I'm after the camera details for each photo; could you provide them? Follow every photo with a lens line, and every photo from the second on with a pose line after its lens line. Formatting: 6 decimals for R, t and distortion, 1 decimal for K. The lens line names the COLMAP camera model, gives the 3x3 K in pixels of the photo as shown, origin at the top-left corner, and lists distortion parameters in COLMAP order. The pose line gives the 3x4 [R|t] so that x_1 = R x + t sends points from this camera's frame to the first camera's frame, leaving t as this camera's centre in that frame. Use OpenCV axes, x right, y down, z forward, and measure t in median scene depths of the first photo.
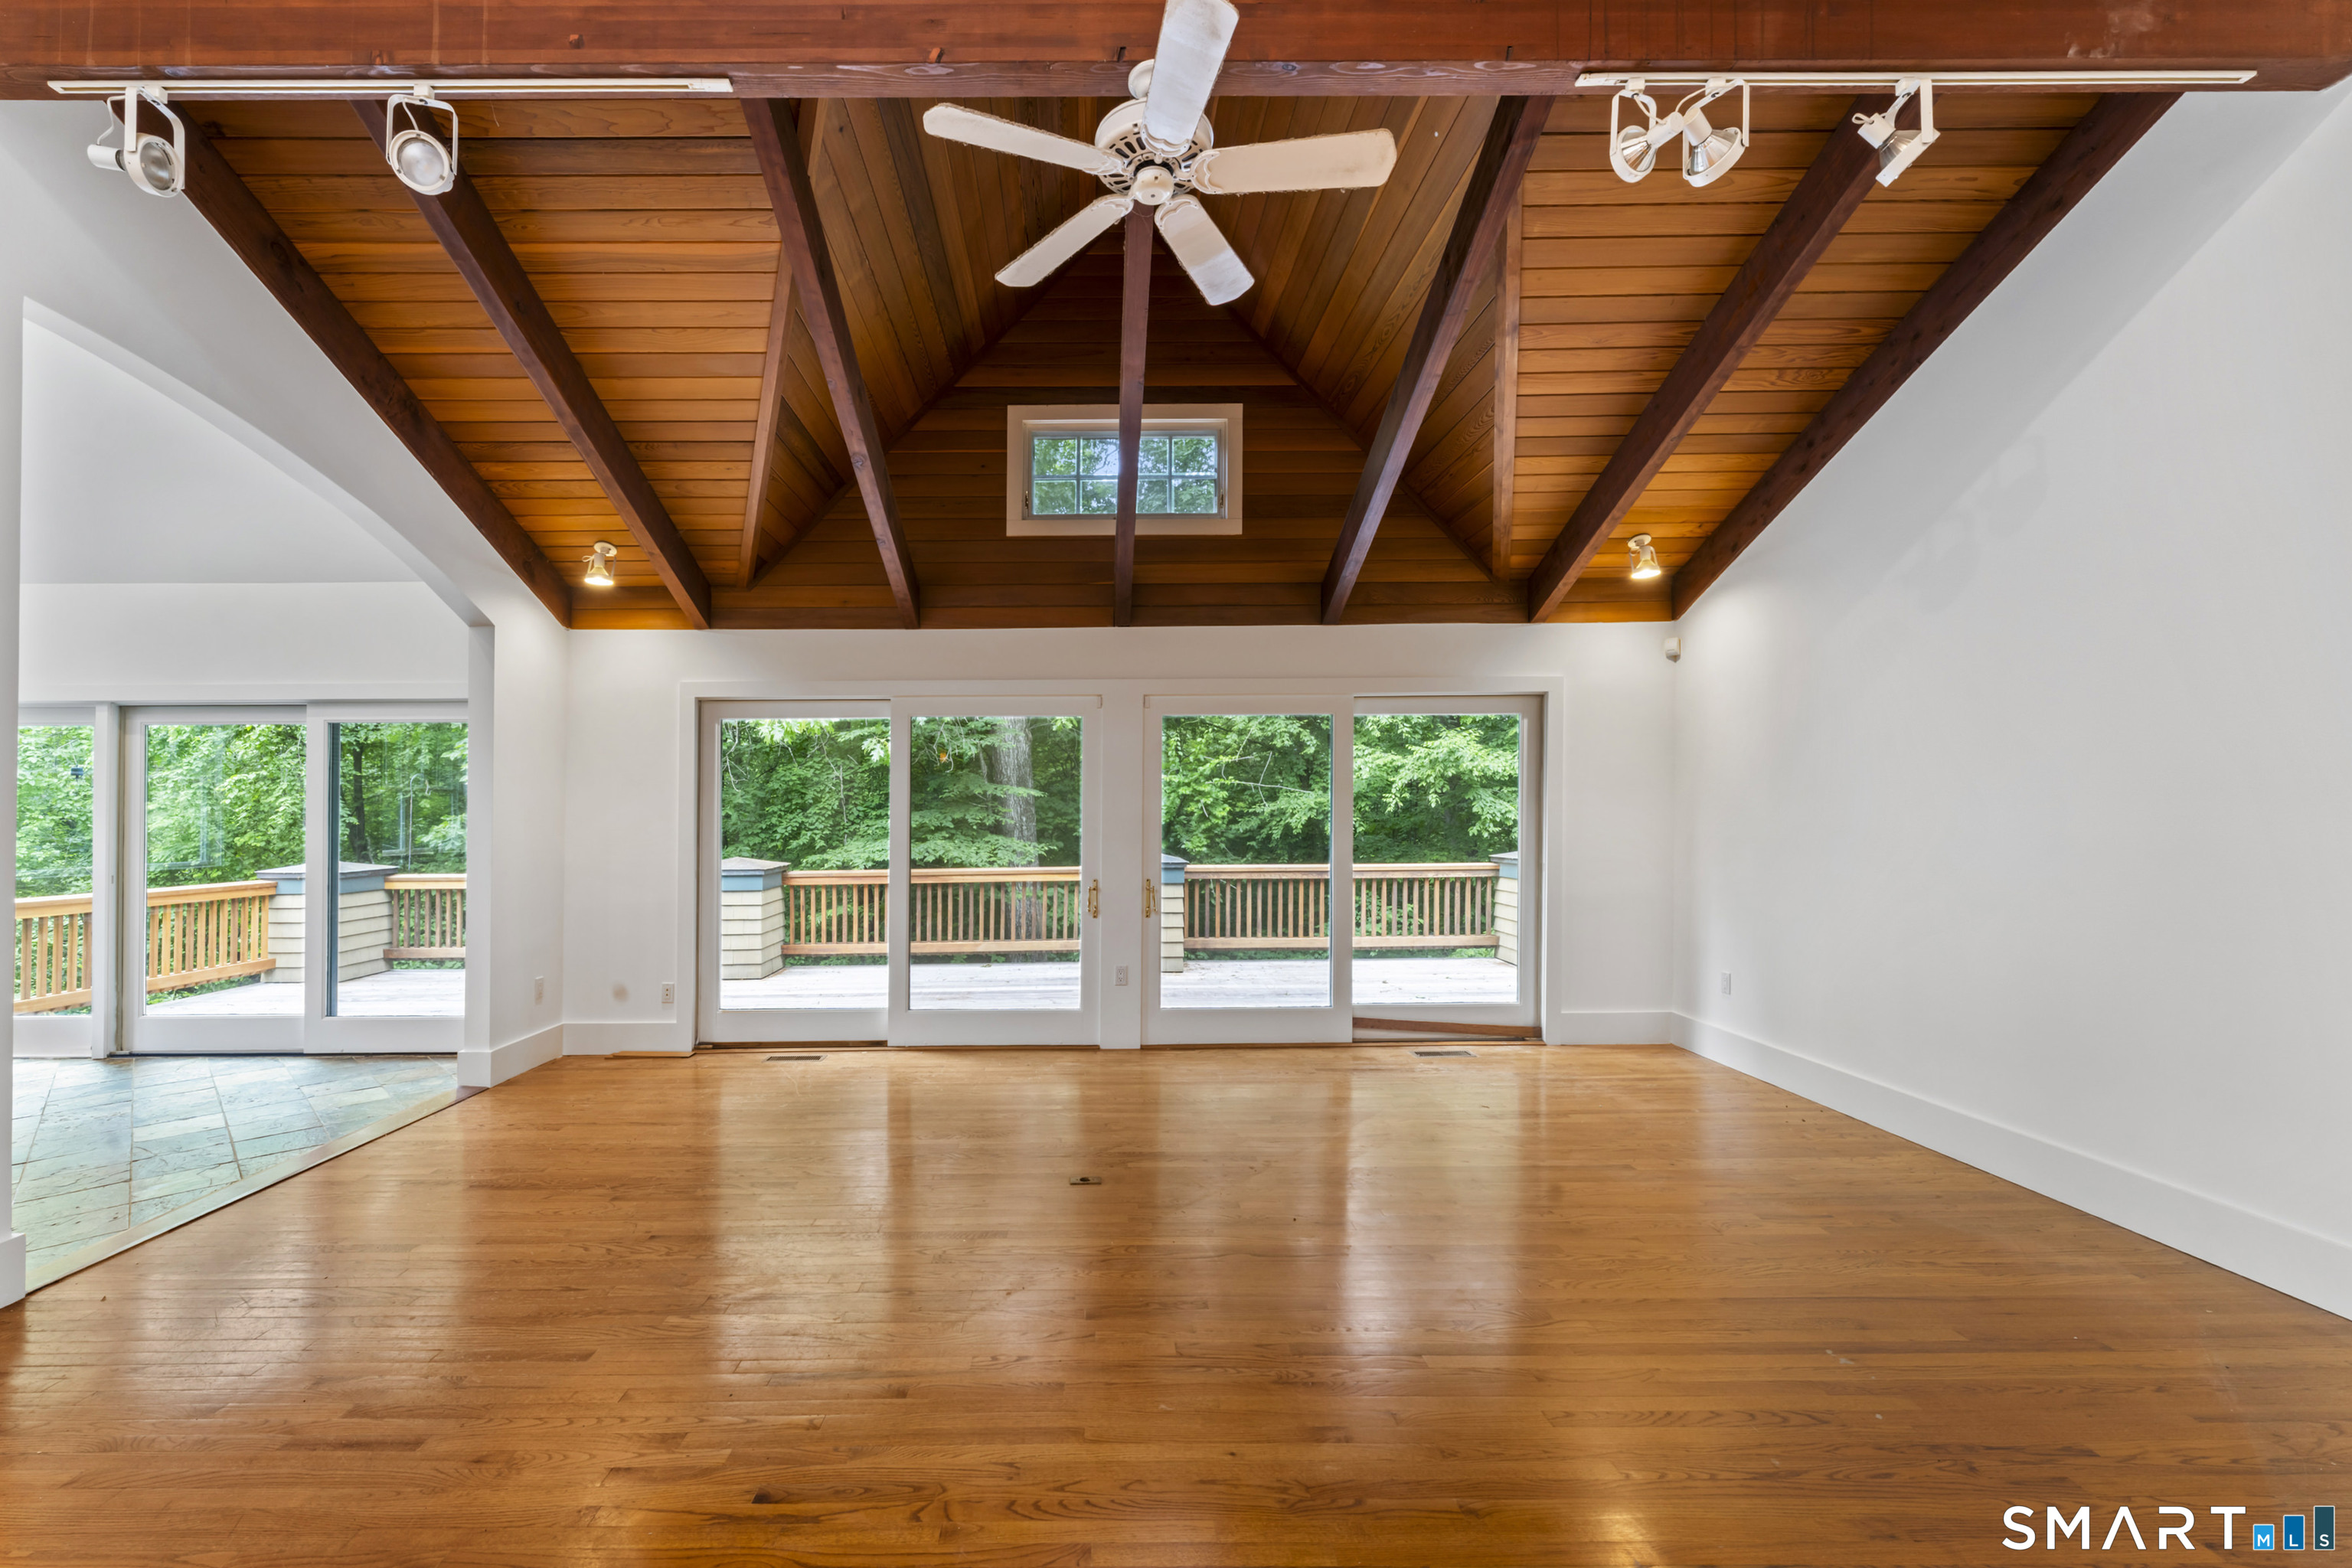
lens RADIAL K [[945.8, 0, 1130.5], [0, 945.8, 829.0], [0, 0, 1]] dist [-0.000158, -0.000380]
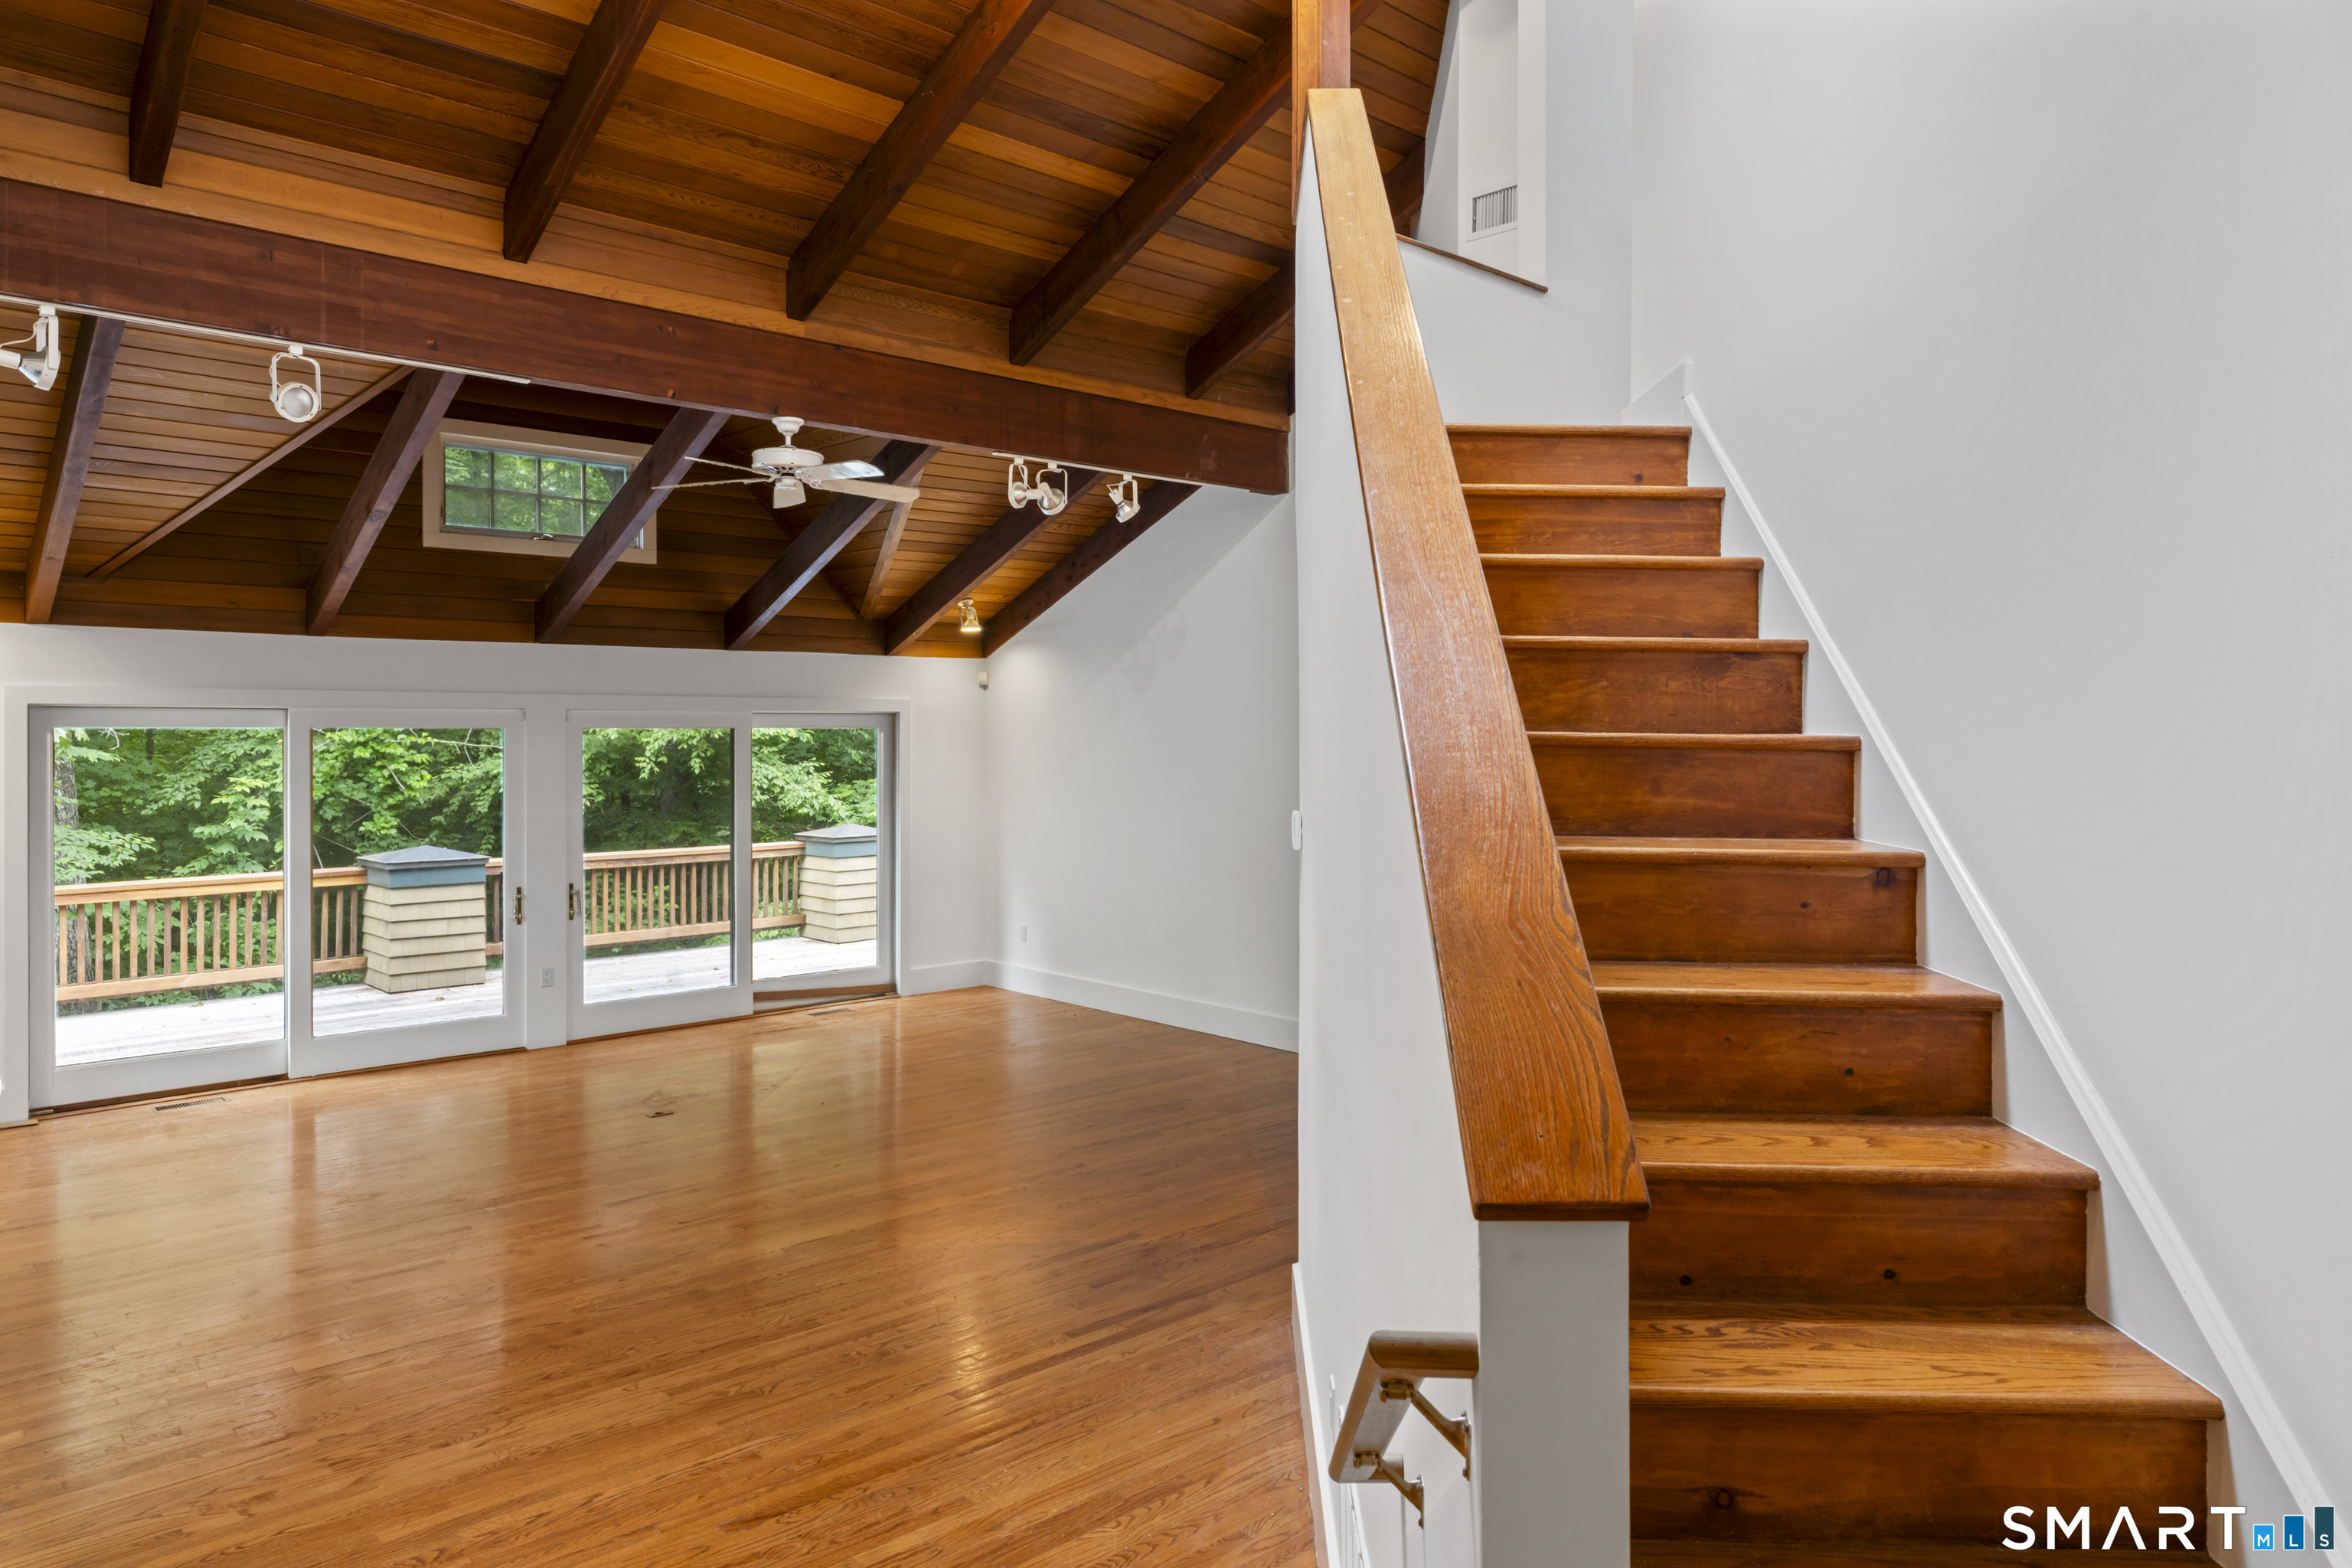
lens RADIAL K [[1438.5, 0, 1185.3], [0, 1438.5, 793.5], [0, 0, 1]] dist [0.004440, 0.000256]
pose [[0.738945, -0.020682, 0.673448, -0.552701], [0.004843, 0.999666, 0.025387, -0.084307], [-0.673749, -0.015498, 0.738798, -0.644589]]
